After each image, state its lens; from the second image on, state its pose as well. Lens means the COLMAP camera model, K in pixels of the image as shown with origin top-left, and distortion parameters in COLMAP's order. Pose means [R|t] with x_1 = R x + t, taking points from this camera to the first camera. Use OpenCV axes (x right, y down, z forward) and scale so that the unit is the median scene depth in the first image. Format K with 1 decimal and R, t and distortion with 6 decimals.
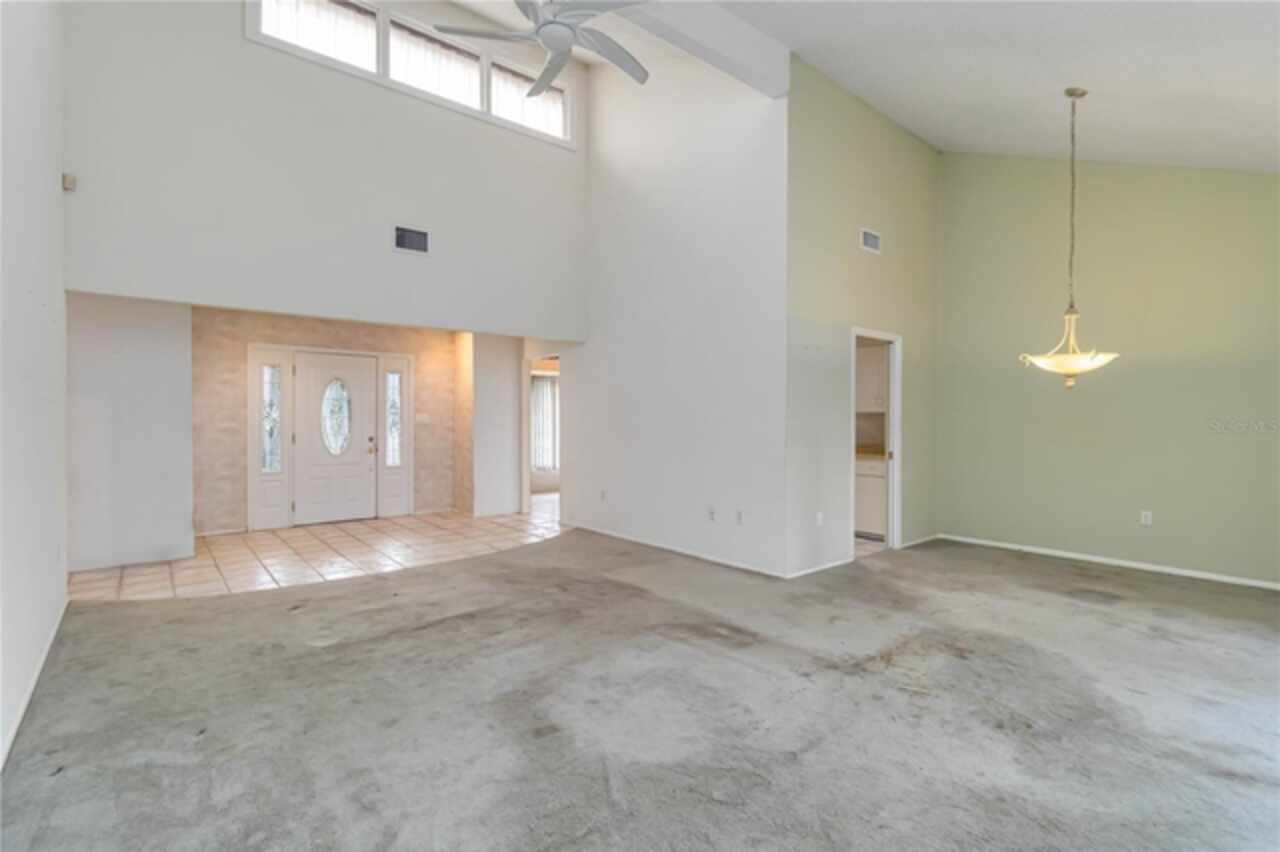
lens RADIAL K [[593.7, 0, 644.4], [0, 593.7, 422.4], [0, 0, 1]] dist [0.000225, 0.002252]
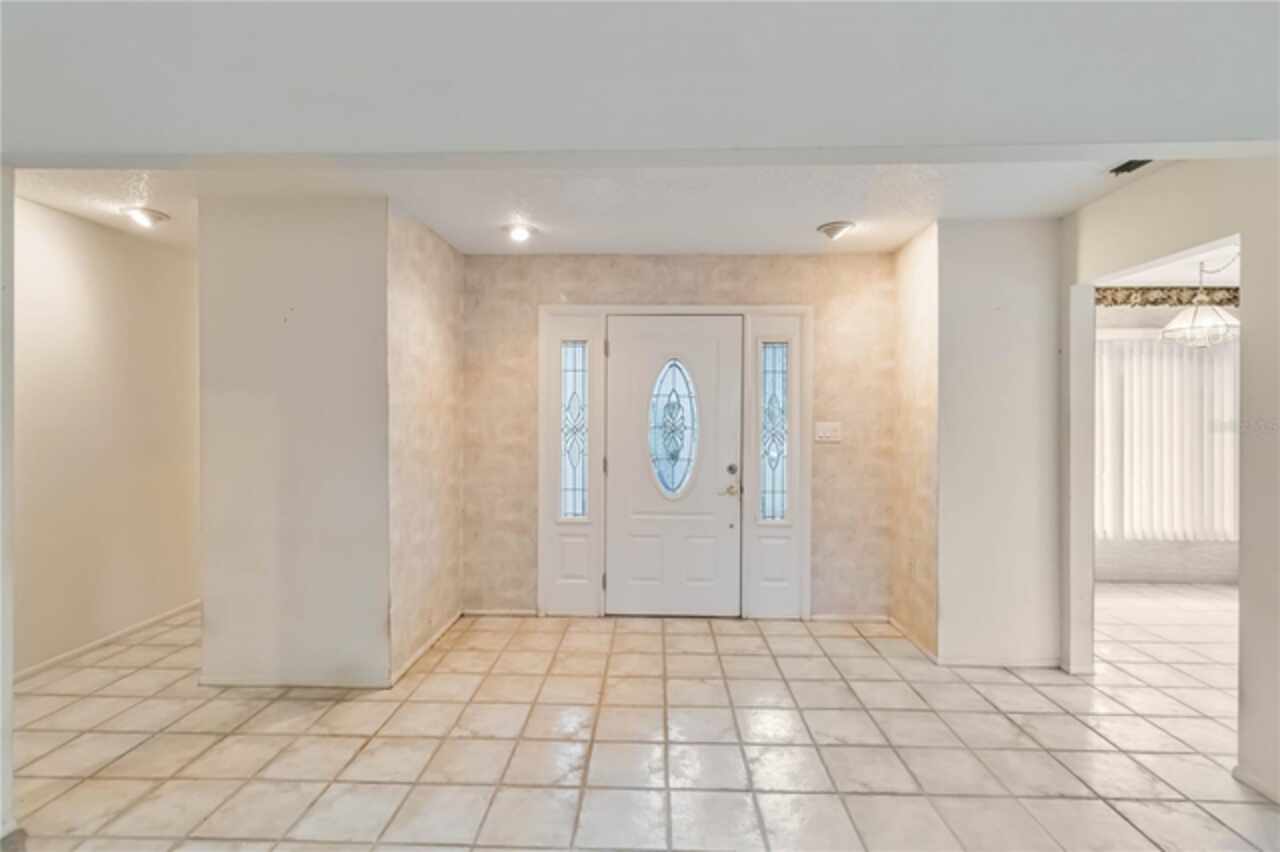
lens RADIAL K [[593.7, 0, 641.3], [0, 593.7, 423.1], [0, 0, 1]] dist [0.000225, 0.002252]
pose [[0.742902, -0.002270, -0.669396, -0.162520], [-0.009227, 0.999865, -0.013631, -0.005385], [0.669336, 0.016303, 0.742781, 0.545719]]
